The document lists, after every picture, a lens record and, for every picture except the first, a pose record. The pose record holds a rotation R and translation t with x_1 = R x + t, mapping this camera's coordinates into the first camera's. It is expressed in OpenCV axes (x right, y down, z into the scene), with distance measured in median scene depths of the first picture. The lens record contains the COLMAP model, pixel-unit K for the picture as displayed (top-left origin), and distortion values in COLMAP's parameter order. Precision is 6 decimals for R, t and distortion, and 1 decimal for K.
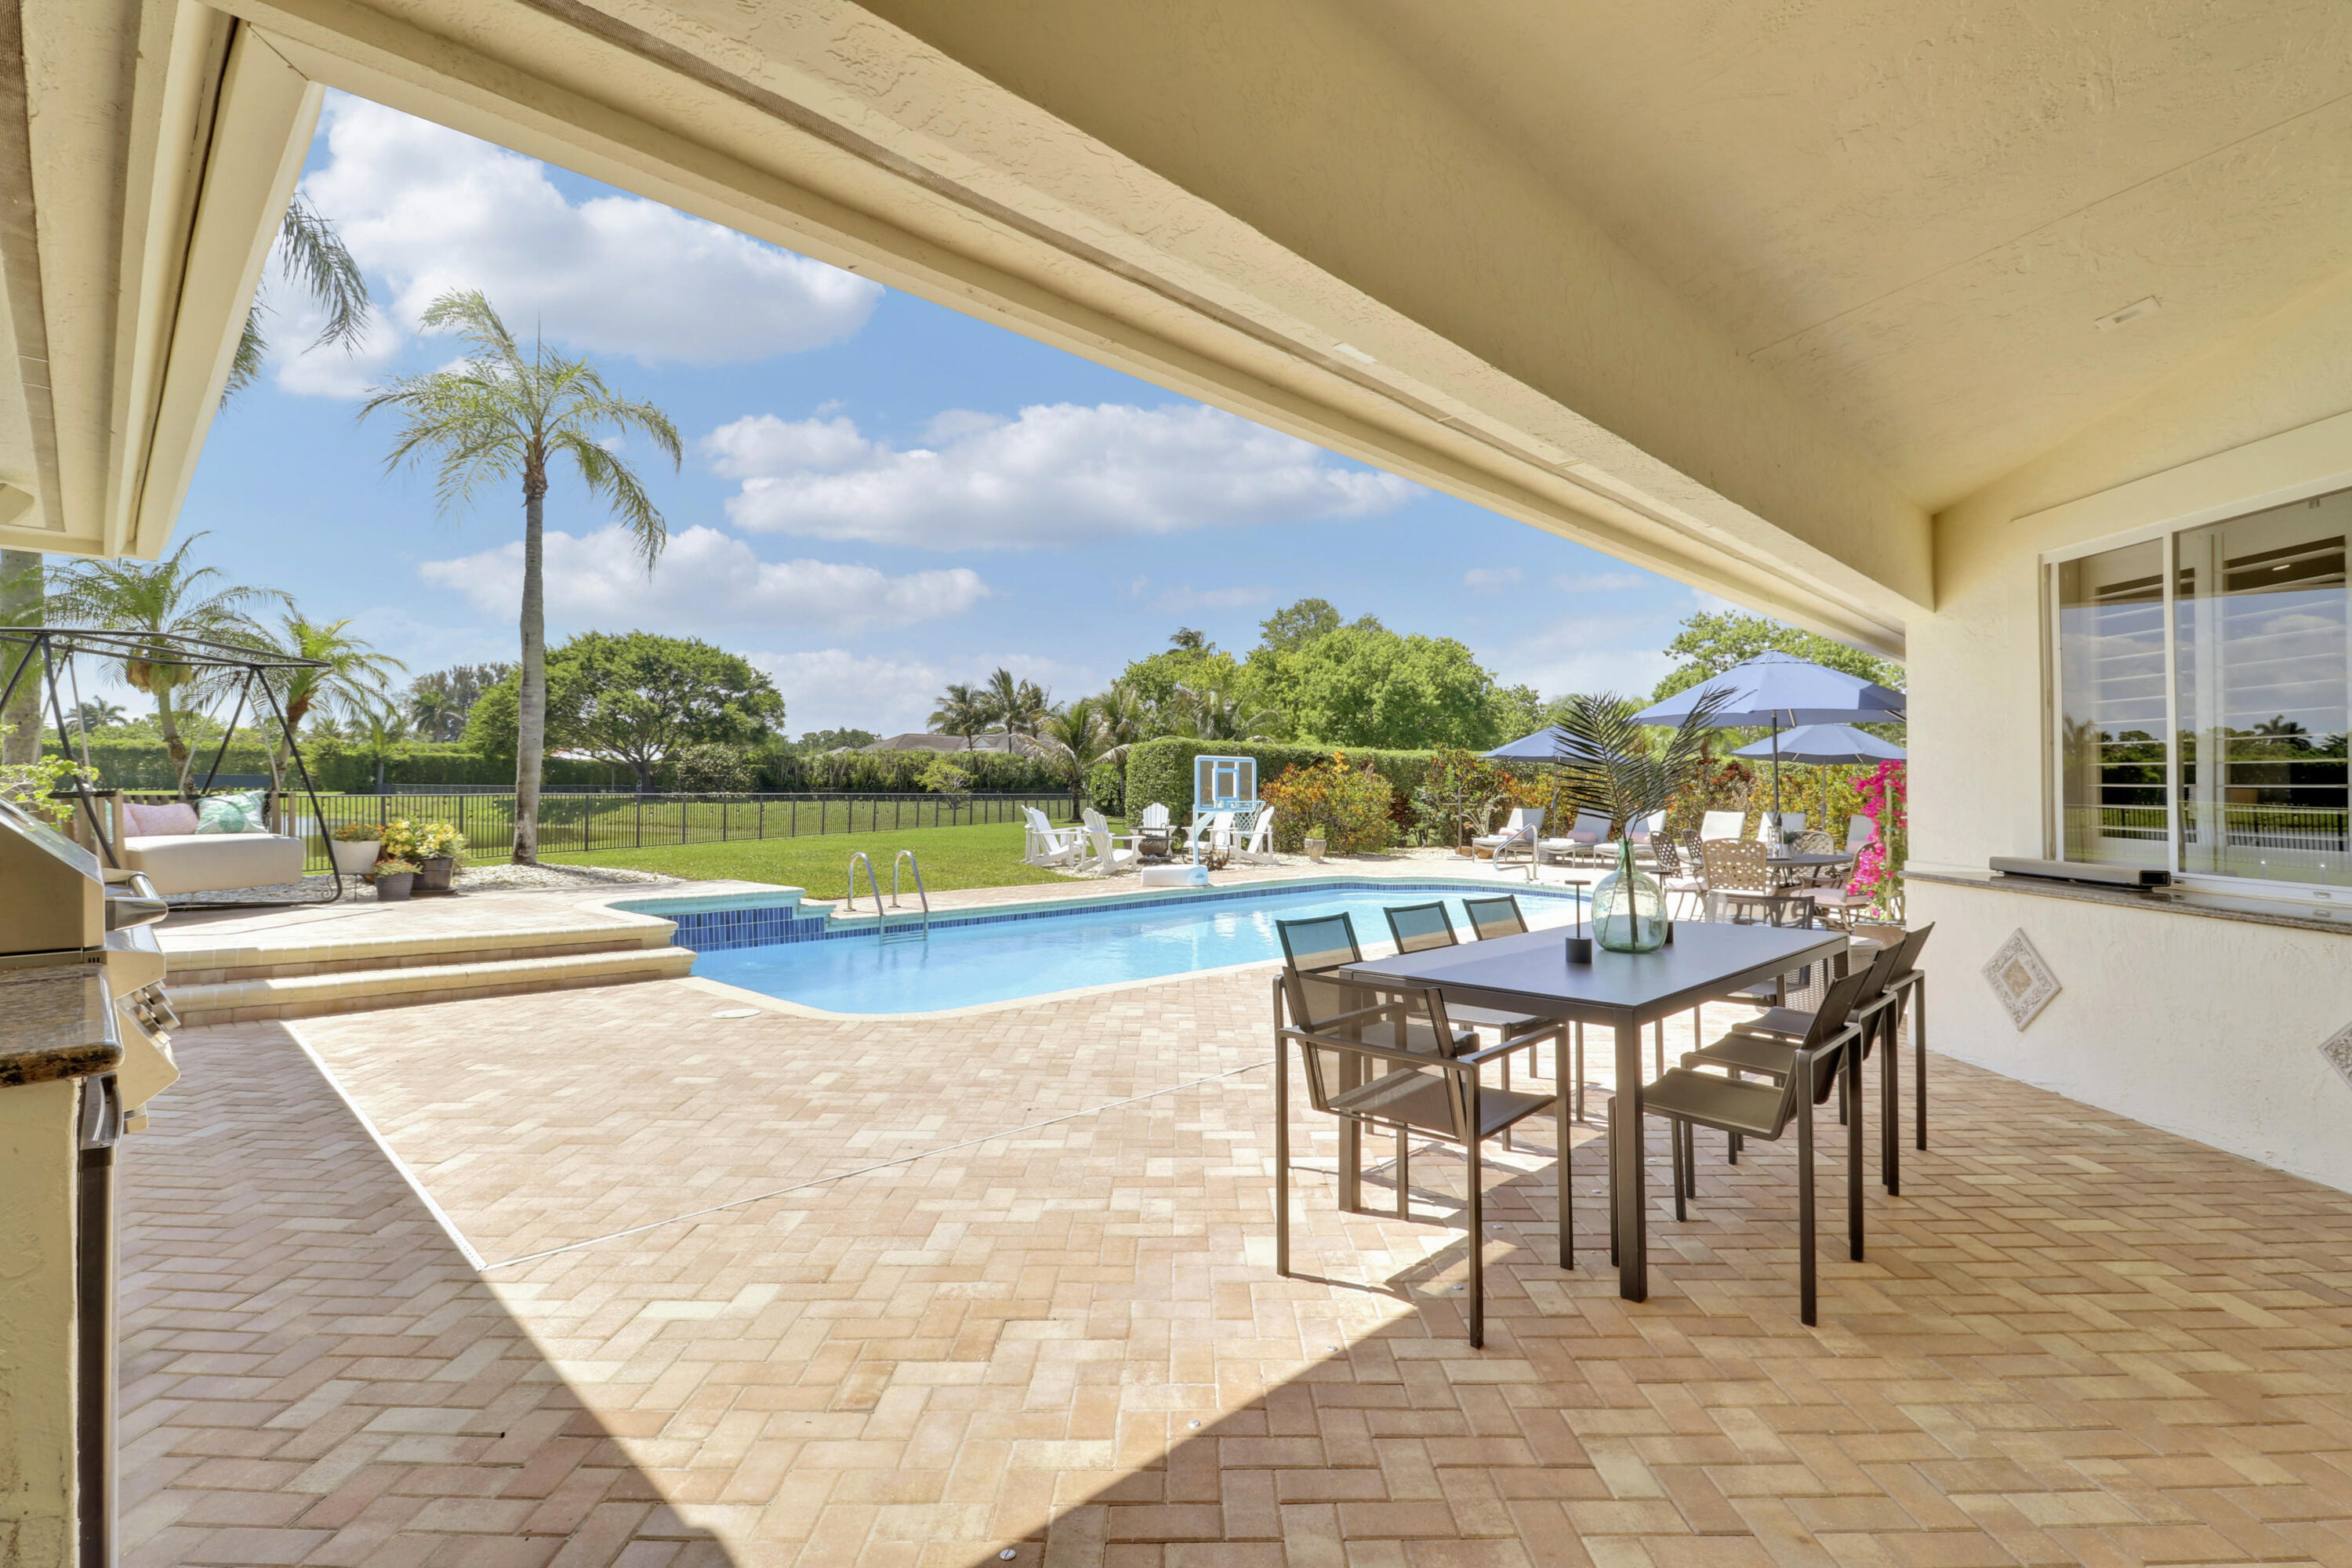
lens RADIAL K [[1108.1, 0, 1206.3], [0, 1108.1, 792.2], [0, 0, 1]] dist [0.012664, -0.015295]
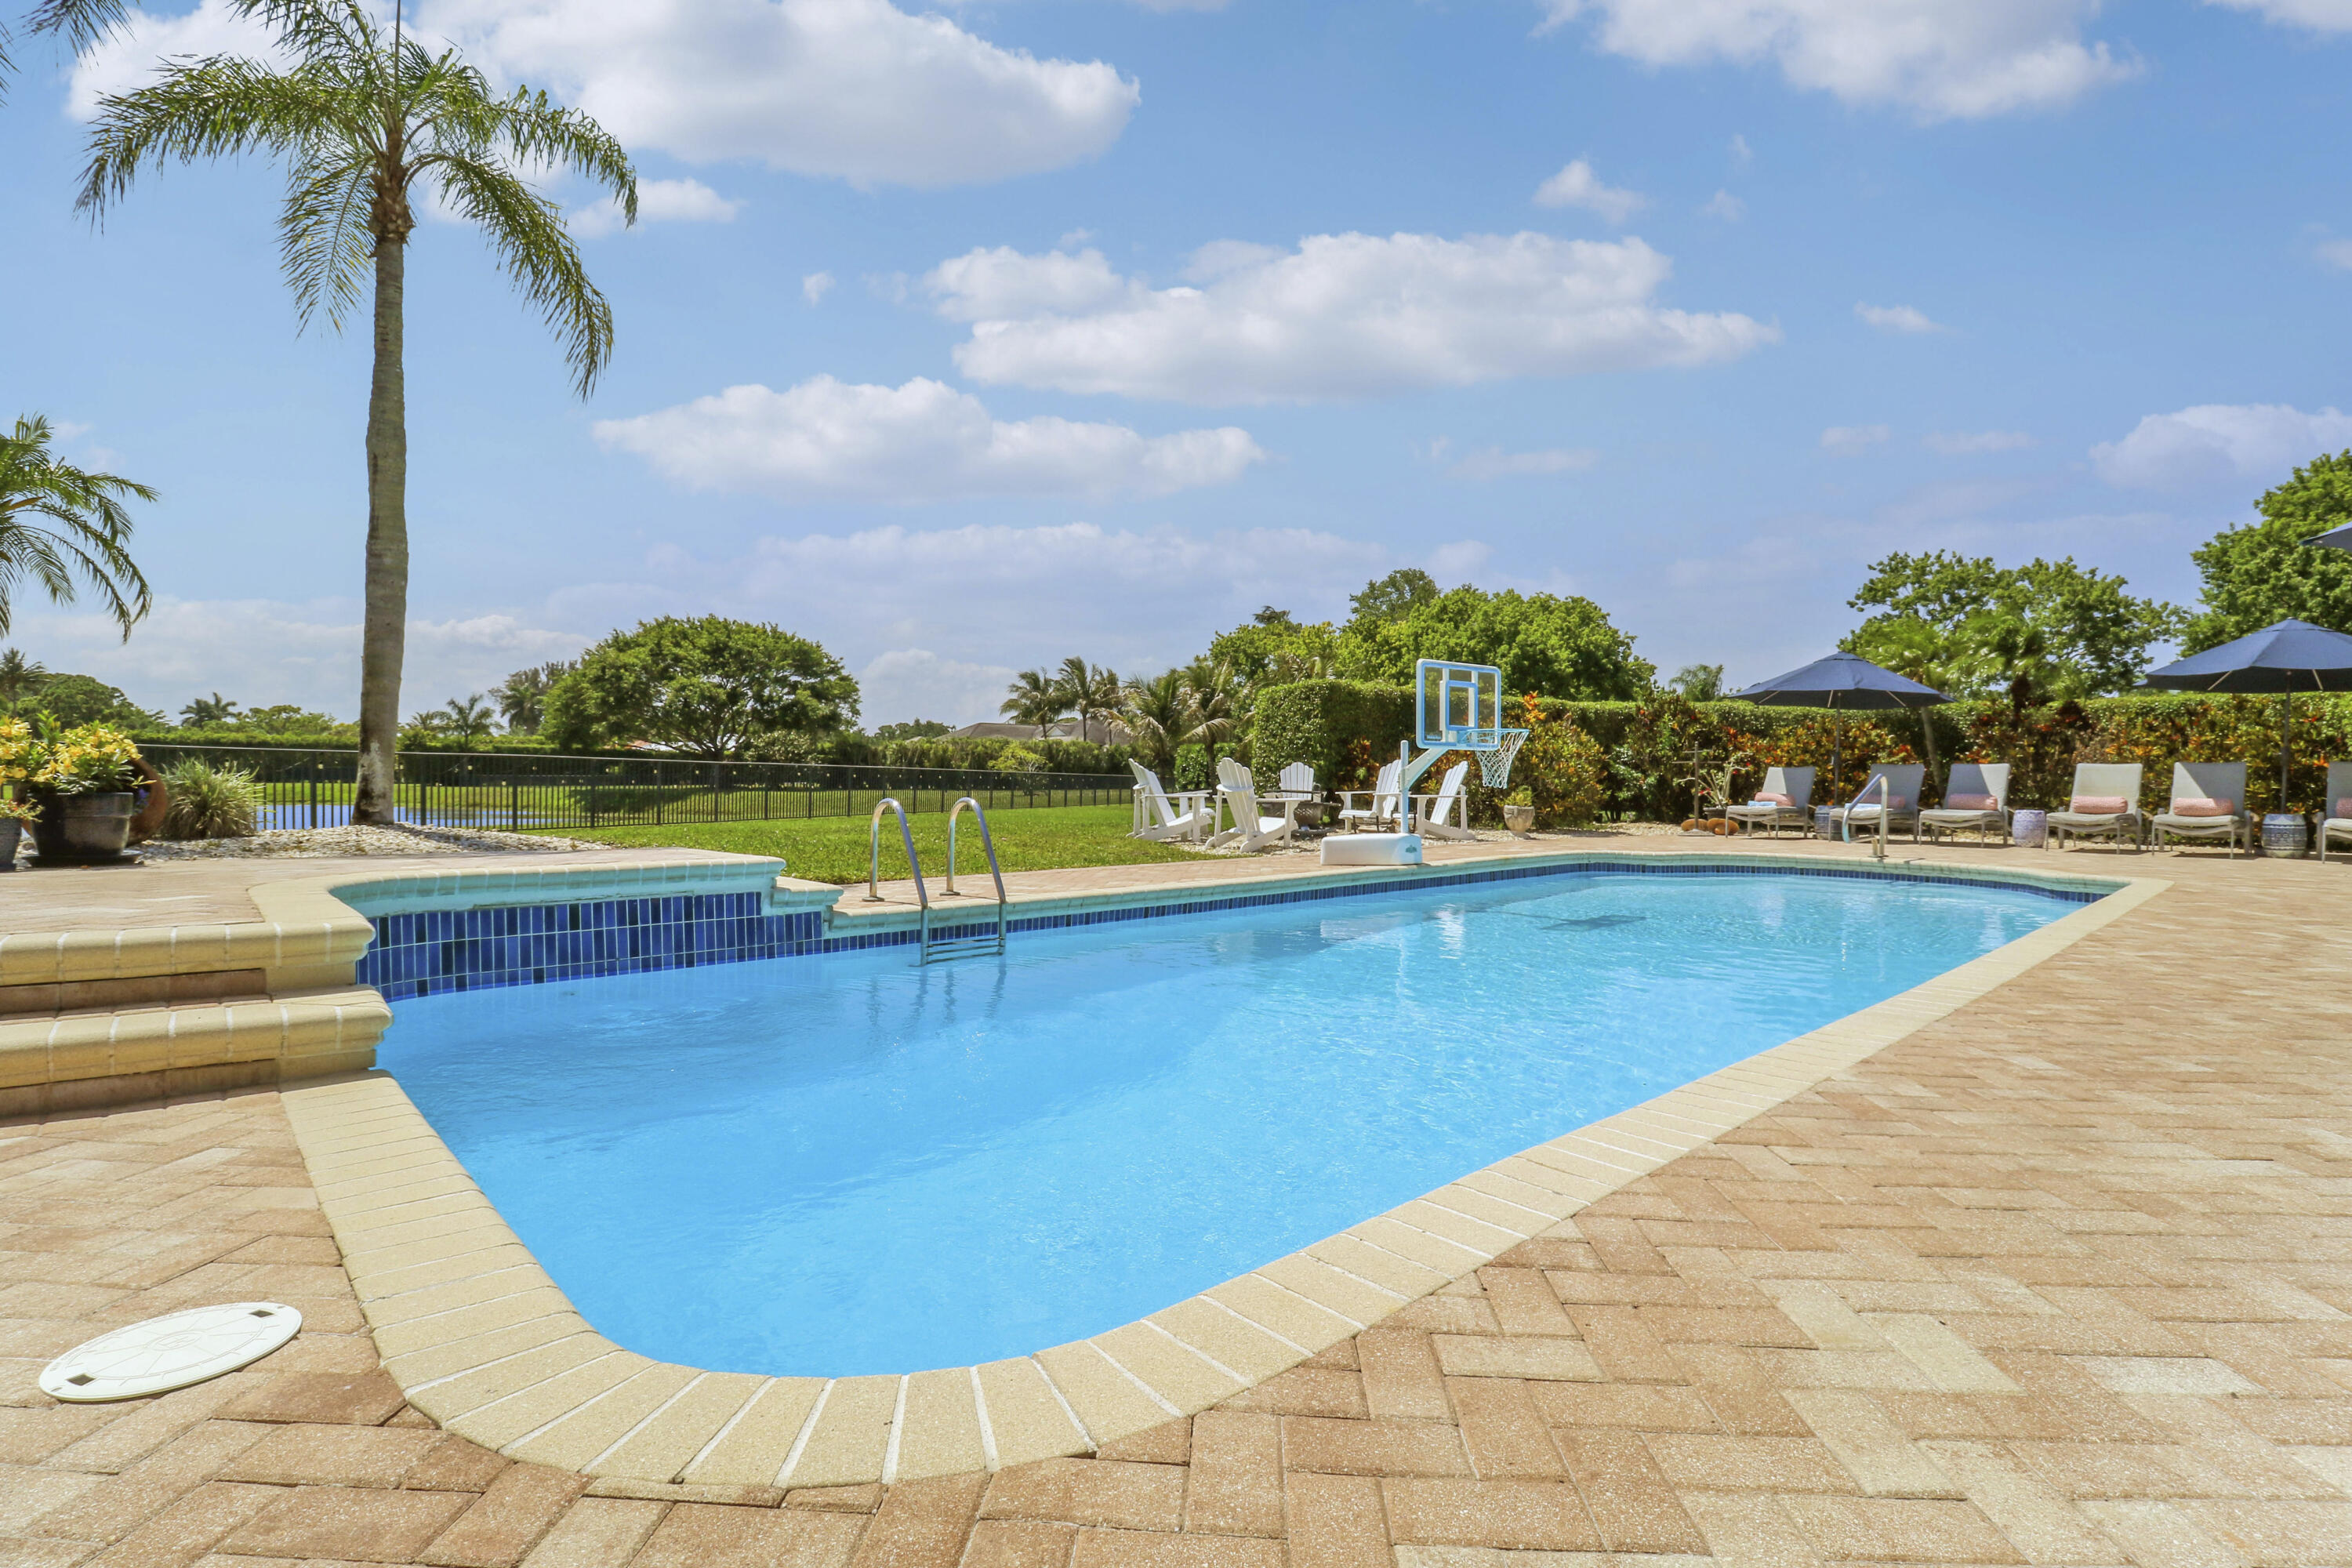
lens RADIAL K [[1109.0, 0, 1198.3], [0, 1109.0, 787.1], [0, 0, 1]] dist [-0.000256, -0.015335]
pose [[0.997489, -0.005148, -0.070632, -0.025365], [0.005250, 0.999985, 0.001263, 0.010904], [0.070625, -0.001631, 0.997502, 0.098808]]
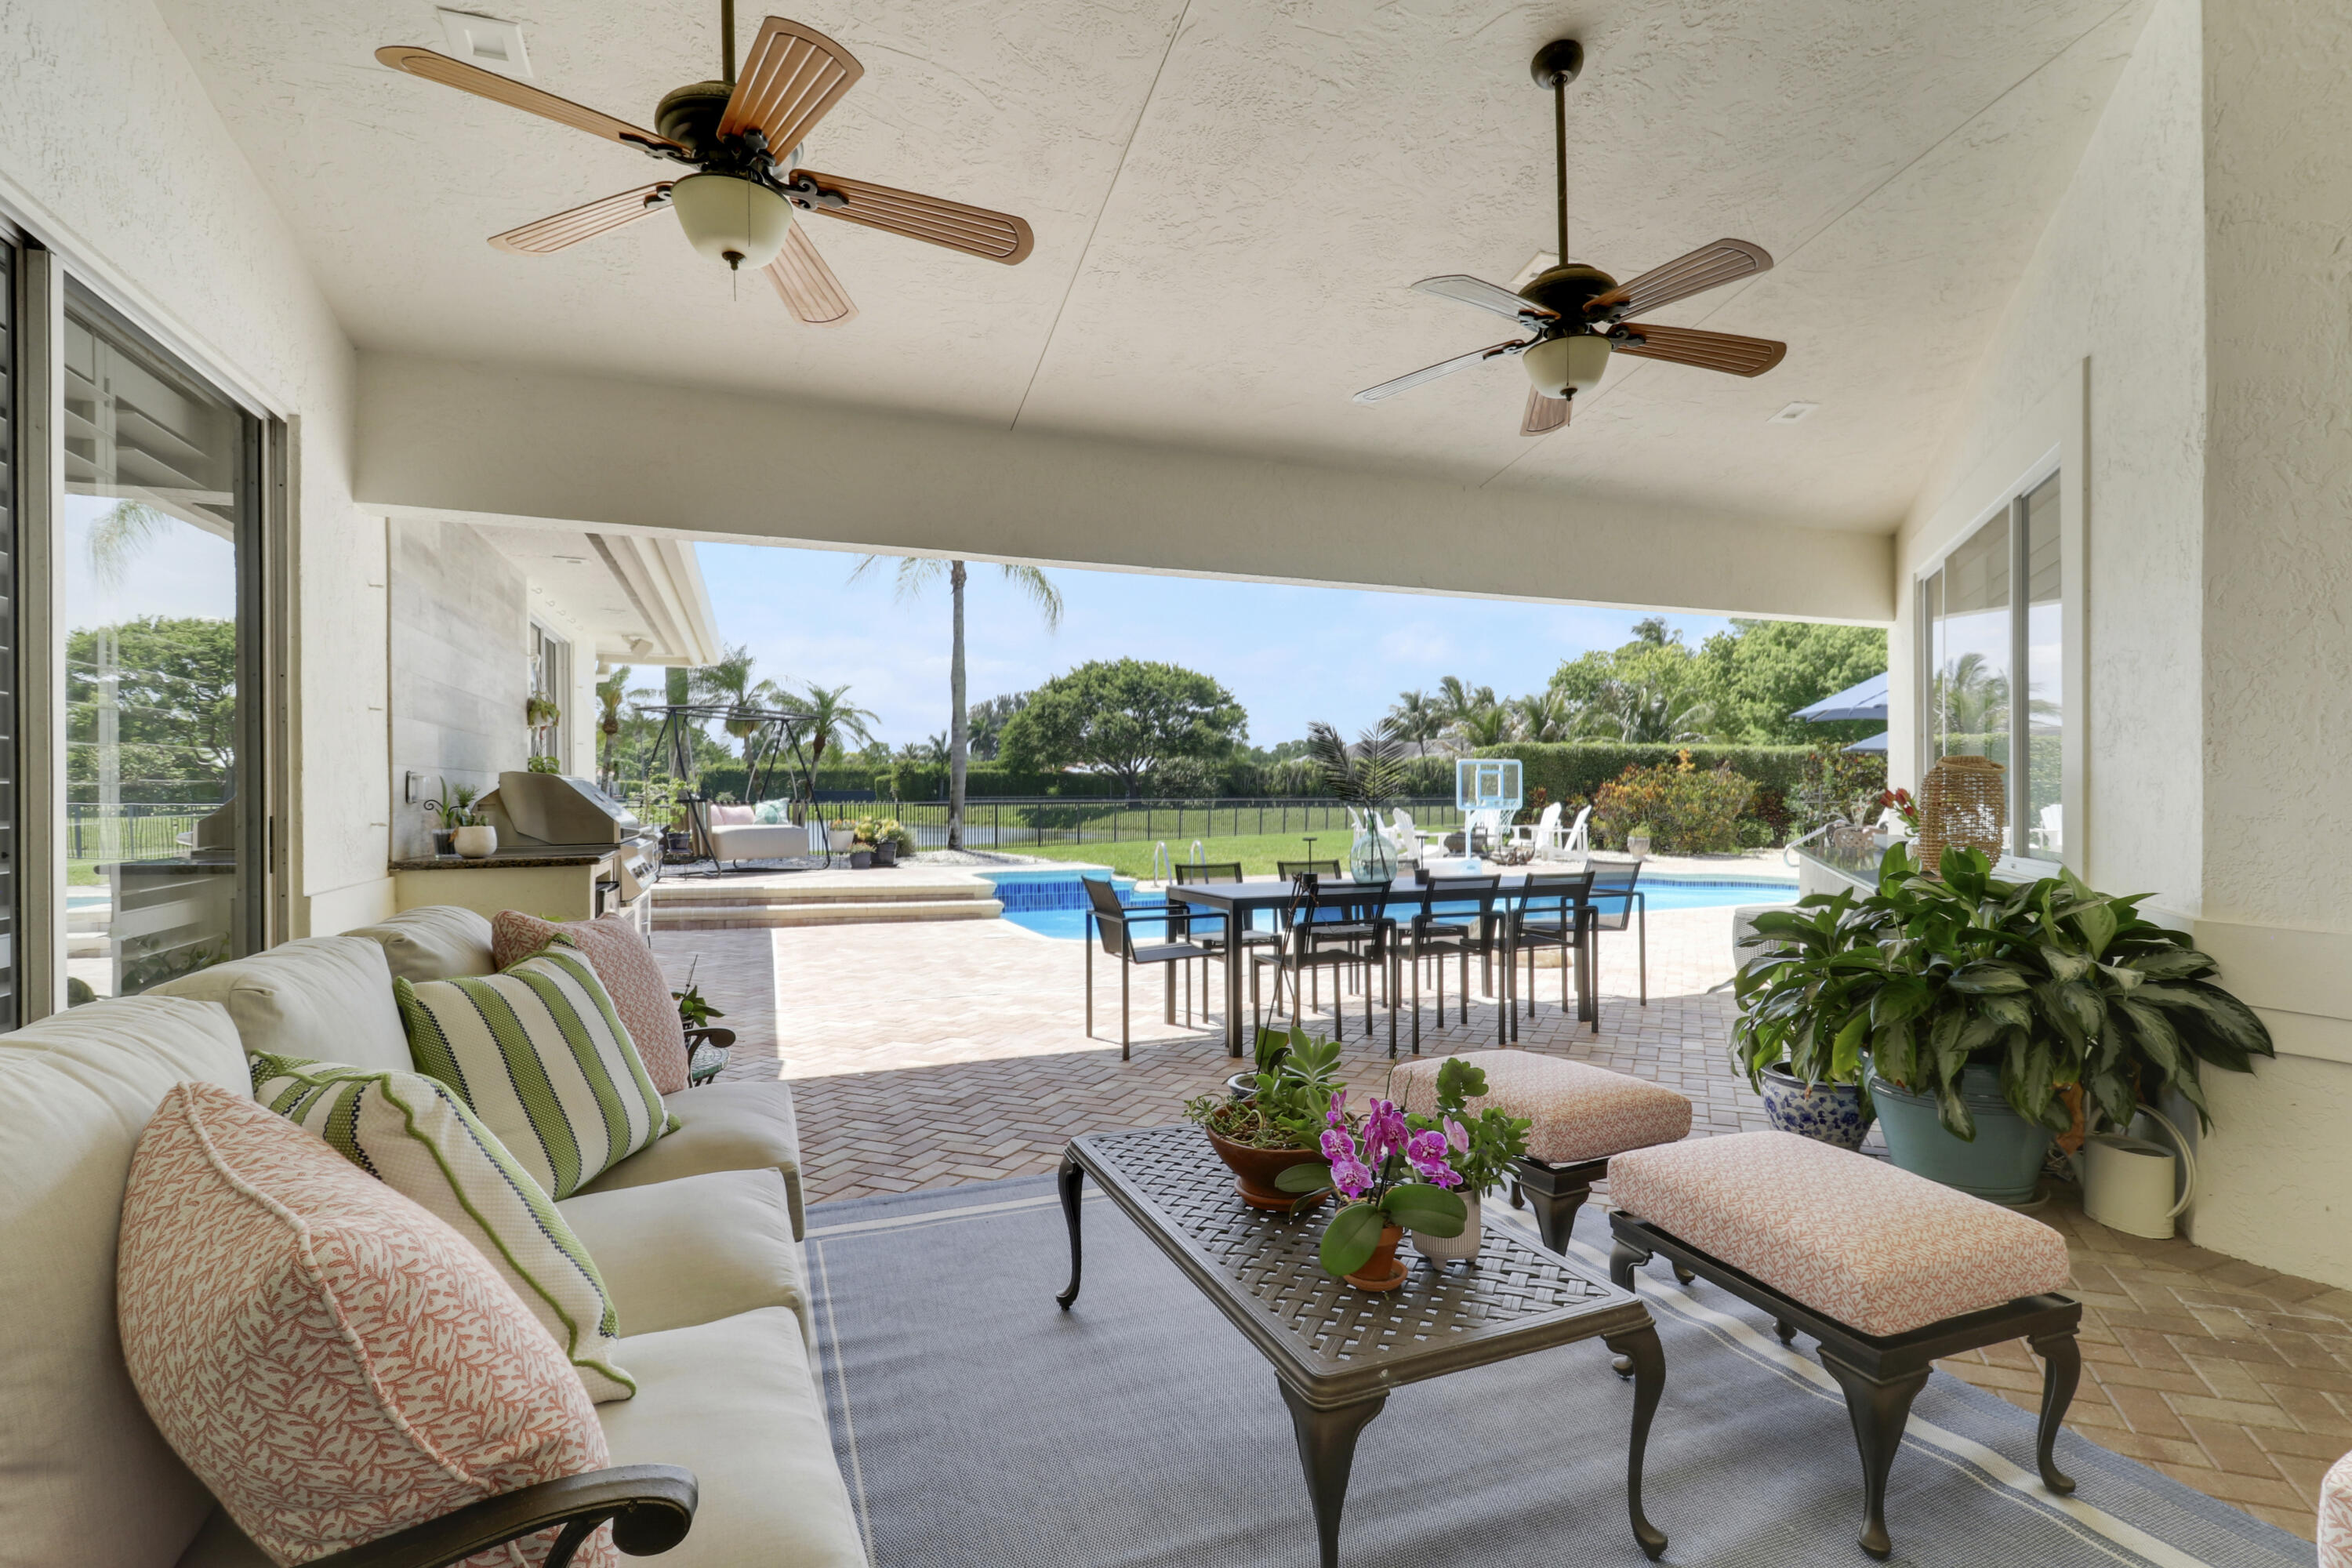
lens RADIAL K [[1125.7, 0, 1204.0], [0, 1125.7, 804.0], [0, 0, 1]] dist [0.014546, -0.007917]
pose [[0.912543, -0.009070, -0.408881, 0.061028], [0.011391, 0.999930, 0.003242, 0.001427], [0.408823, -0.007616, 0.912582, -0.040364]]
